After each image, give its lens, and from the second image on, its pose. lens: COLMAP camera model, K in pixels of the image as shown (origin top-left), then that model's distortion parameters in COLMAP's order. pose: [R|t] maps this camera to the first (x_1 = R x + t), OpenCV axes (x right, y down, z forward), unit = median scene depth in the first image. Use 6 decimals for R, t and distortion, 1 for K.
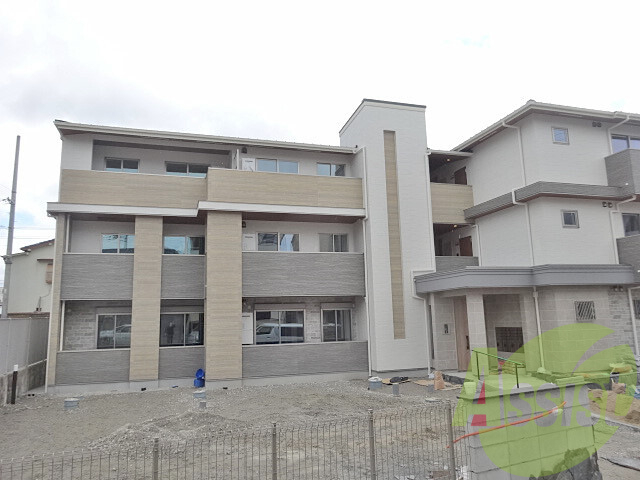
lens RADIAL K [[474.3, 0, 318.0], [0, 474.3, 241.3], [0, 0, 1]] dist [-0.001980, 0.000637]
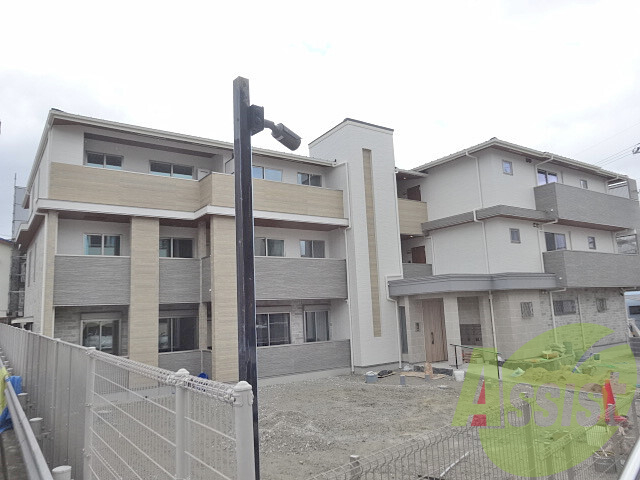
lens RADIAL K [[474.3, 0, 318.0], [0, 474.3, 241.3], [0, 0, 1]] dist [-0.001980, 0.000637]
pose [[0.952120, 0.029885, 0.304260, -0.316919], [-0.030434, 0.999532, -0.002941, -0.012667], [-0.304206, -0.006460, 0.952584, -0.023453]]
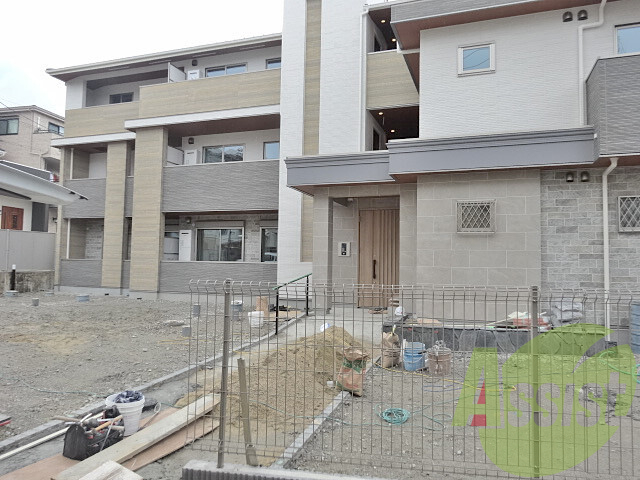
lens RADIAL K [[474.3, 0, 318.0], [0, 474.3, 241.3], [0, 0, 1]] dist [-0.001980, 0.000637]
pose [[0.797711, 0.009771, -0.602961, 0.685227], [0.058577, 0.993885, 0.093603, 0.099906], [0.600188, -0.109988, 0.792260, 0.386836]]
